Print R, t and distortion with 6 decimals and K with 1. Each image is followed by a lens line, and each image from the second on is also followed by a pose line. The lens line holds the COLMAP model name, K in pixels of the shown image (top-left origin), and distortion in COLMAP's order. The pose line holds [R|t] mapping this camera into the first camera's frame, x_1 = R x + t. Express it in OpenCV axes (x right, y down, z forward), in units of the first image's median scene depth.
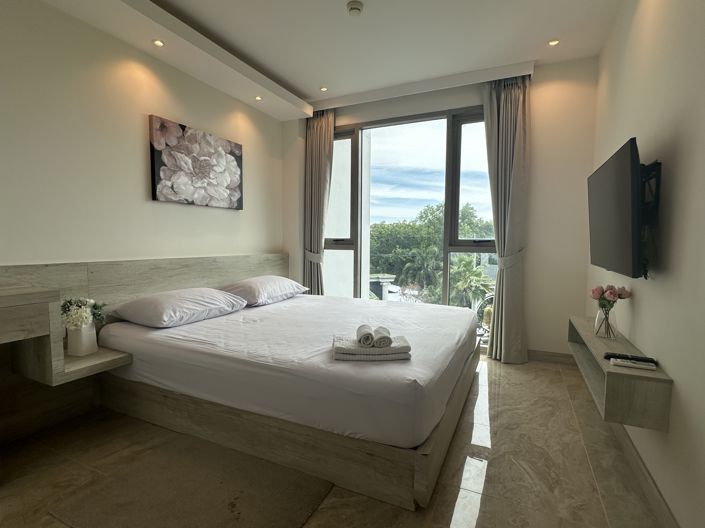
lens RADIAL K [[357.6, 0, 352.8], [0, 357.6, 267.8], [0, 0, 1]] dist [-0.002111, 0.000086]
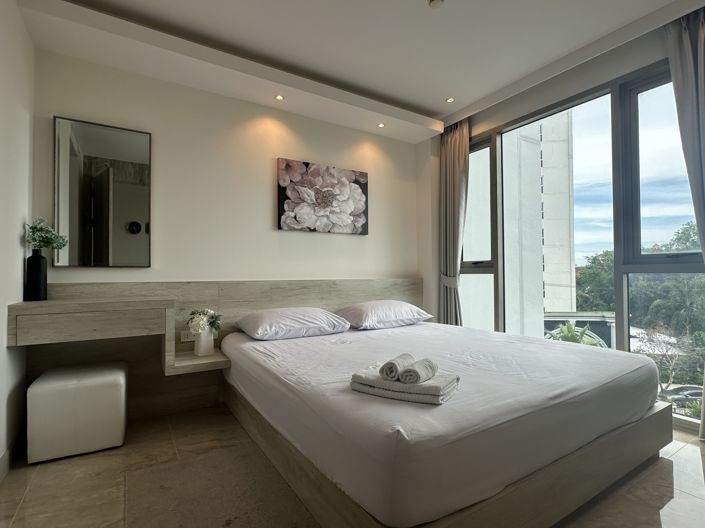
lens RADIAL K [[357.6, 0, 352.8], [0, 357.6, 267.8], [0, 0, 1]] dist [-0.002111, 0.000086]
pose [[0.844415, -0.022788, -0.535205, 0.224403], [-0.027059, 0.996005, -0.085100, 0.022452], [0.535006, 0.086341, 0.840425, 0.142941]]
